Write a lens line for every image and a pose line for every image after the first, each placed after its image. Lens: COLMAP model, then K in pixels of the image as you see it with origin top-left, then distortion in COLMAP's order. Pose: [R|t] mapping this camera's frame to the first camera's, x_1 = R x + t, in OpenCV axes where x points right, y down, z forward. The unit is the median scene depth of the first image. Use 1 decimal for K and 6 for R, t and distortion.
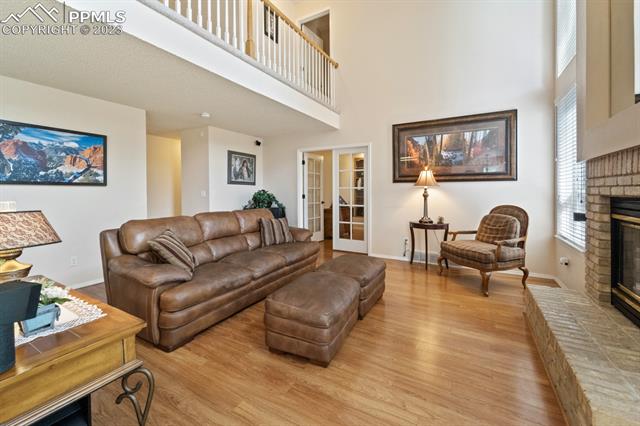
lens RADIAL K [[269.9, 0, 320.6], [0, 269.9, 195.3], [0, 0, 1]] dist [-0.001176, -0.000277]
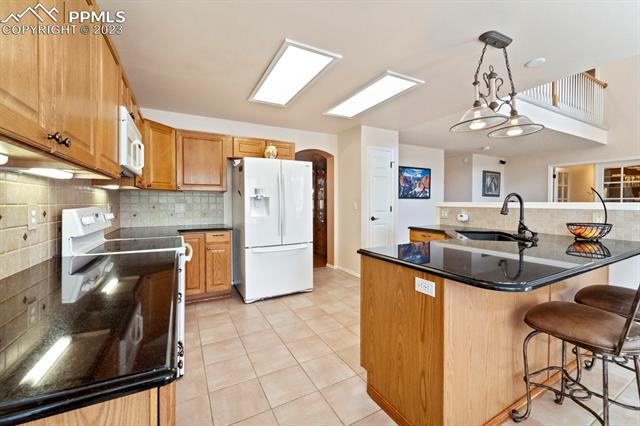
lens RADIAL K [[260.1, 0, 320.6], [0, 260.1, 207.1], [0, 0, 1]] dist [0.000413, -0.000050]
pose [[0.847819, 0.008852, -0.530212, -0.437832], [-0.005895, 0.999956, 0.007268, 0.007085], [0.530253, -0.003037, 0.847834, -0.612993]]
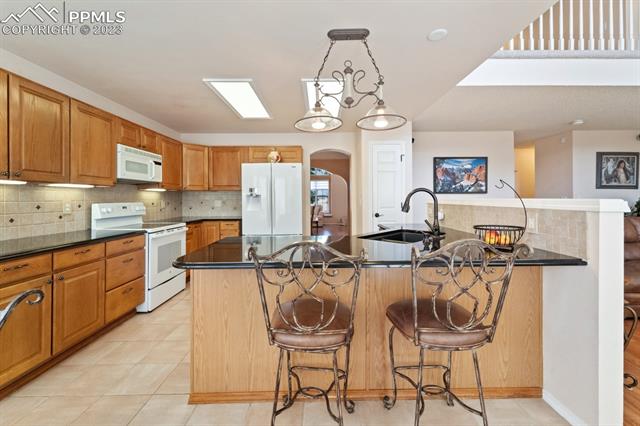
lens RADIAL K [[261.4, 0, 320.5], [0, 261.4, 198.9], [0, 0, 1]] dist [-0.000709, -0.000335]
pose [[0.506243, -0.001060, -0.862390, -0.066918], [-0.005007, 0.999979, -0.004169, 0.001992], [0.862377, 0.006429, 0.506227, -0.340062]]
